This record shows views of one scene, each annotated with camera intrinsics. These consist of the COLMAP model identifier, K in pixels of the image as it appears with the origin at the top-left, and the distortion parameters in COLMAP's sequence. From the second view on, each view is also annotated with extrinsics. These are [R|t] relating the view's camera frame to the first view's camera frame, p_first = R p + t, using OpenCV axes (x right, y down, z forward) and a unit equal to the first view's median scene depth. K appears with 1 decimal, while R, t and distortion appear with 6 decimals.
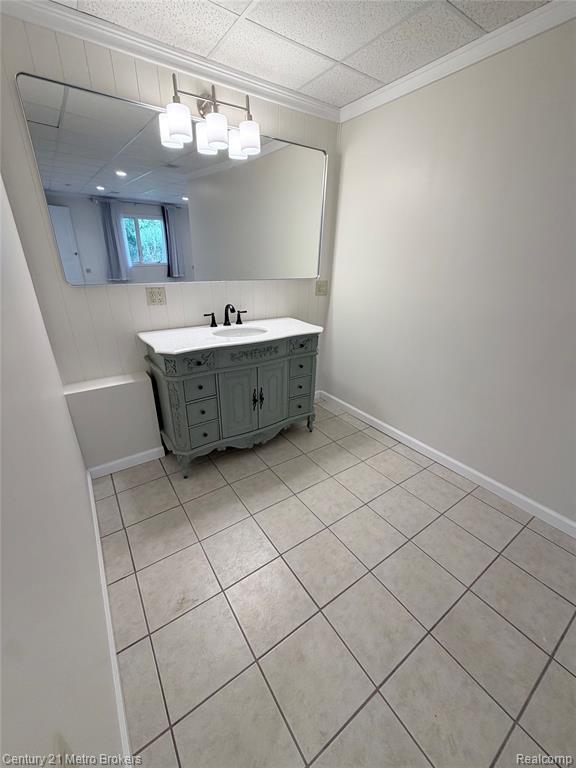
lens RADIAL K [[305.4, 0, 287.8], [0, 305.4, 382.6], [0, 0, 1]] dist [0.001045, -0.000136]
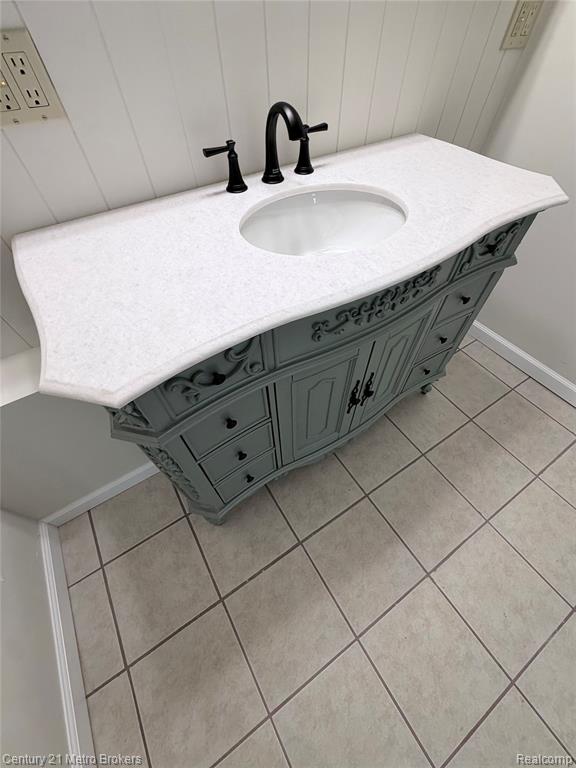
lens RADIAL K [[305.4, 0, 287.8], [0, 305.4, 382.6], [0, 0, 1]] dist [0.001045, -0.000136]
pose [[0.998446, 0.004945, -0.055509, -0.174480], [0.023704, 0.863777, 0.503316, -0.176882], [0.050437, -0.503850, 0.862318, 0.630236]]
